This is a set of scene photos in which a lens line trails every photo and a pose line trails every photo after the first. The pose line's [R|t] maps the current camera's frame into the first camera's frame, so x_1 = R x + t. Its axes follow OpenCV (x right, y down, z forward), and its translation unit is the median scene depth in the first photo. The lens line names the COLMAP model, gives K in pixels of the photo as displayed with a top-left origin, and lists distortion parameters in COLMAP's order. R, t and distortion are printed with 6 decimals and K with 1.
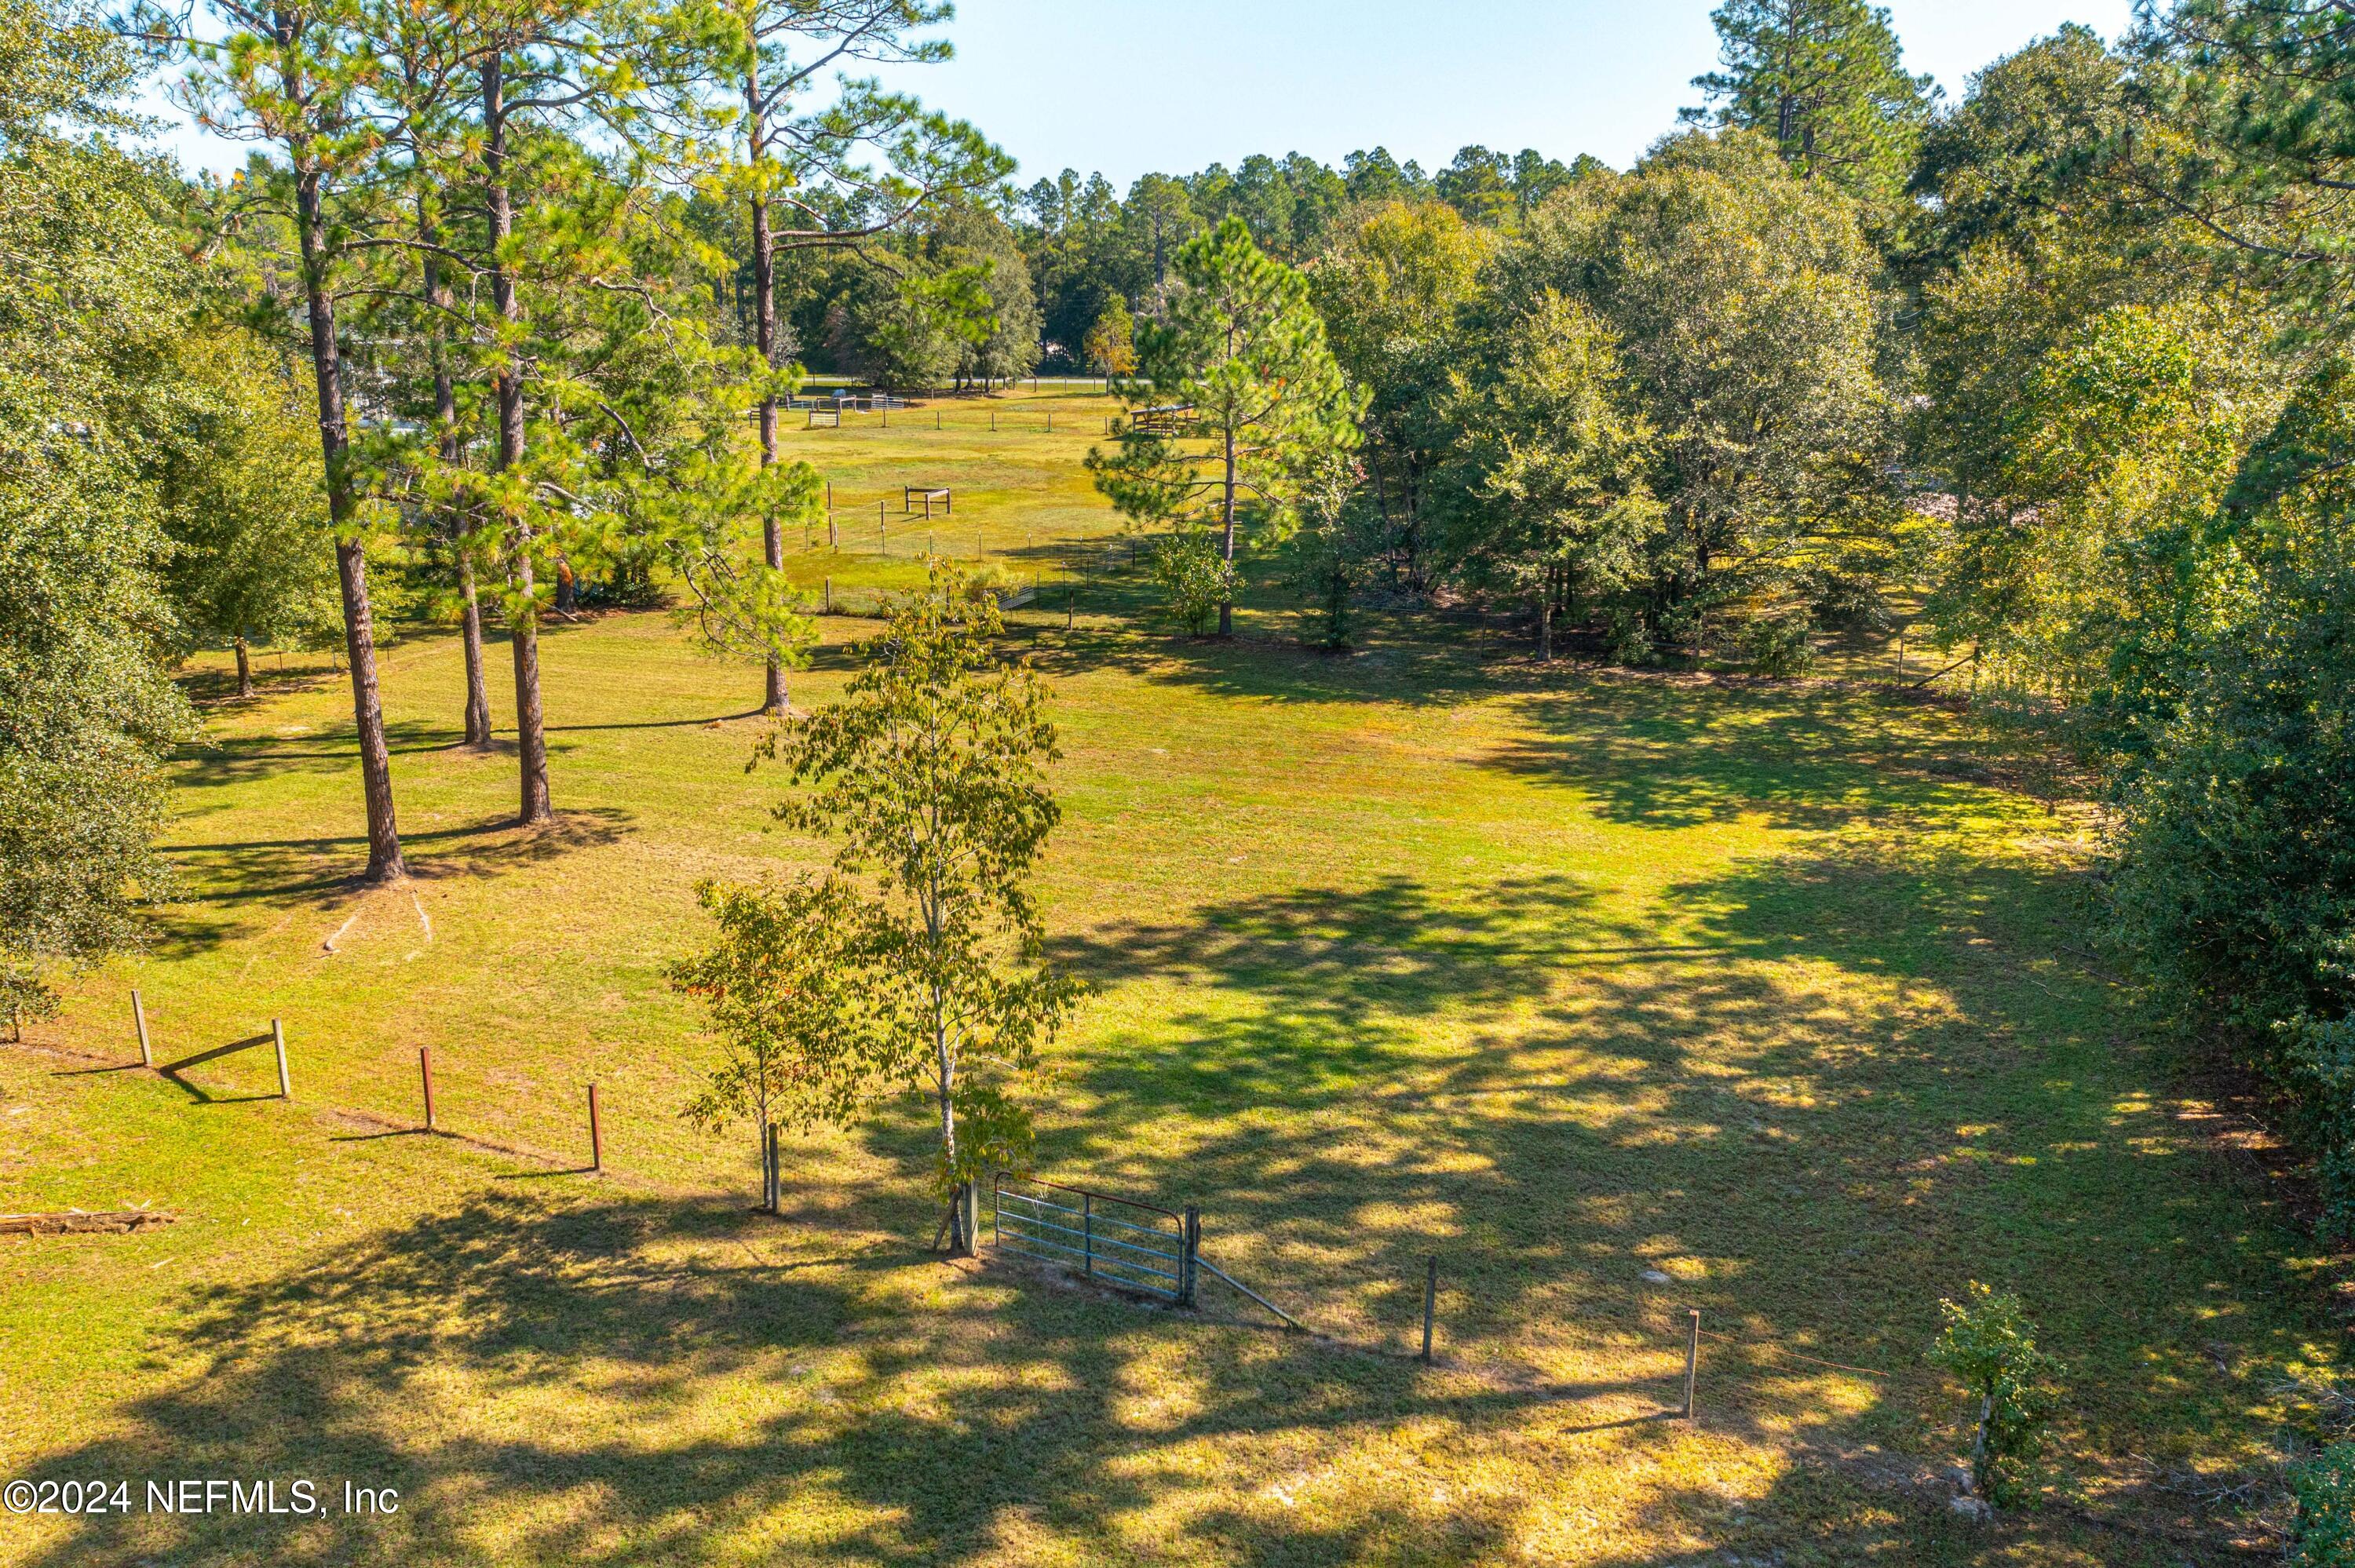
lens RADIAL K [[1857.8, 0, 1177.7], [0, 1857.8, 788.7], [0, 0, 1]] dist [-0.025321, 0.001363]
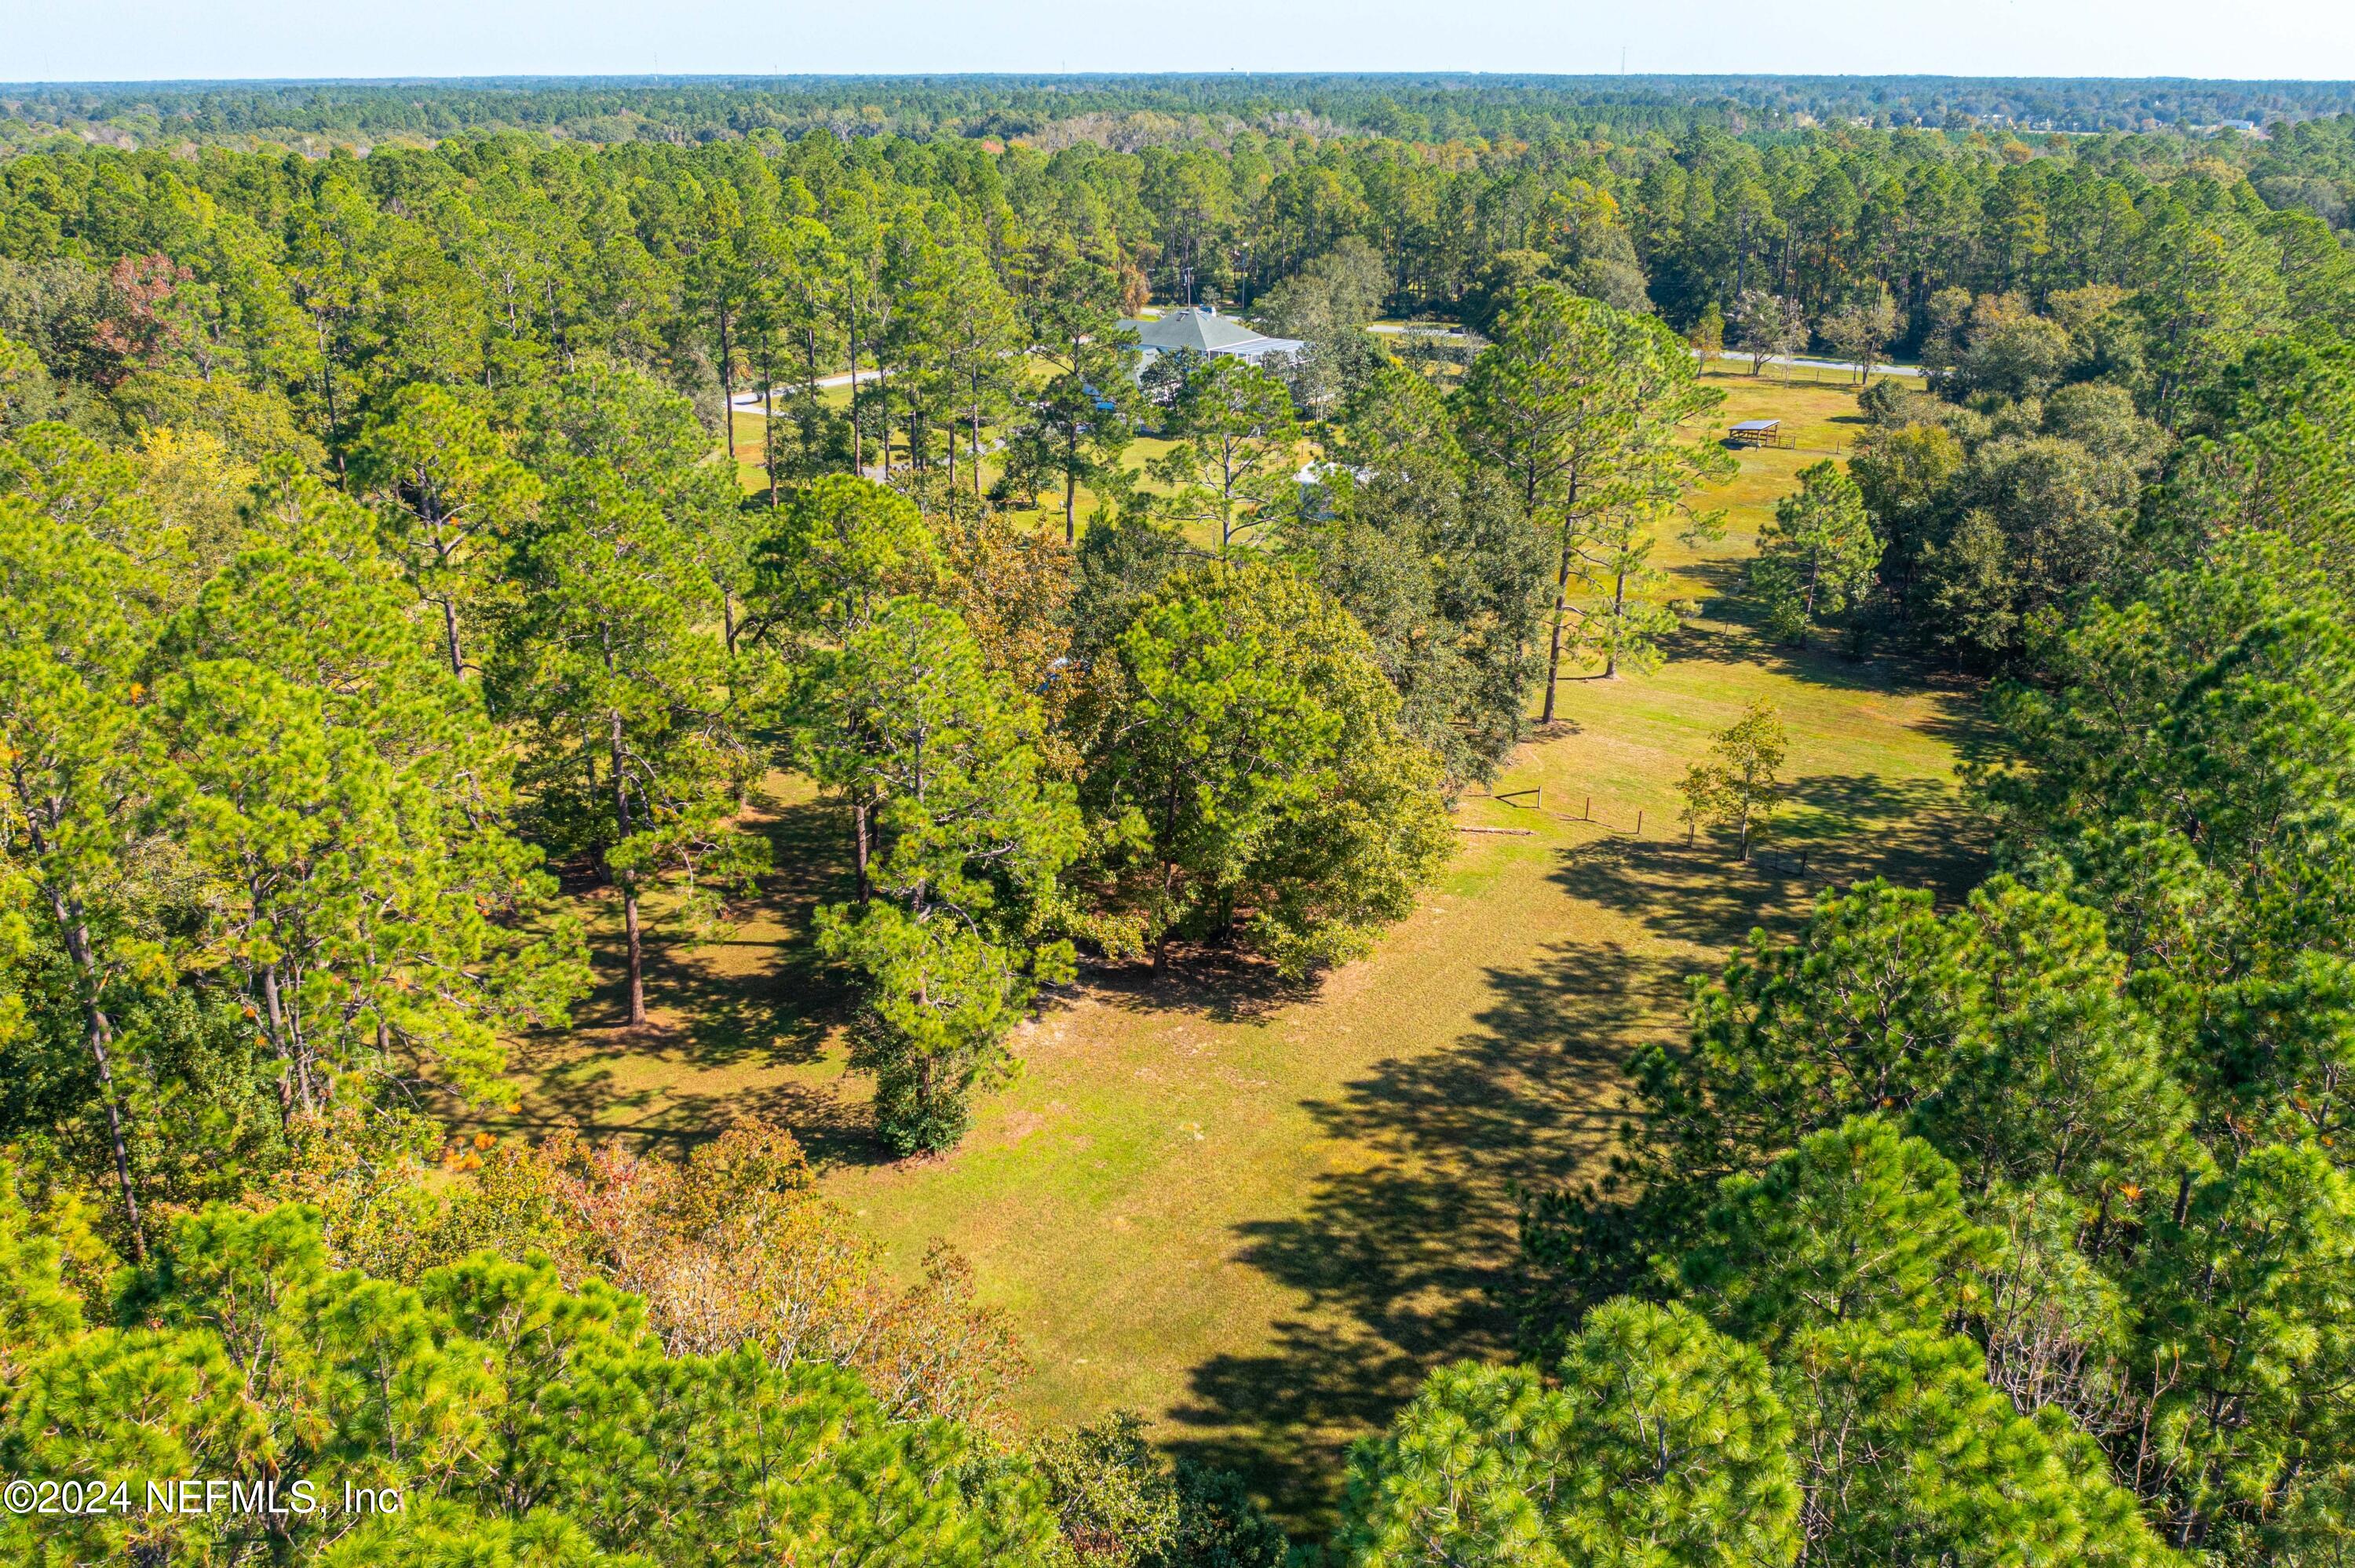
lens RADIAL K [[1857.8, 0, 1183.5], [0, 1857.8, 776.6], [0, 0, 1]] dist [-0.025321, 0.001363]
pose [[0.964882, 0.096455, -0.244335, -0.150025], [-0.073840, 0.992233, 0.100104, -0.113731], [0.252092, -0.078547, 0.964510, -1.478492]]
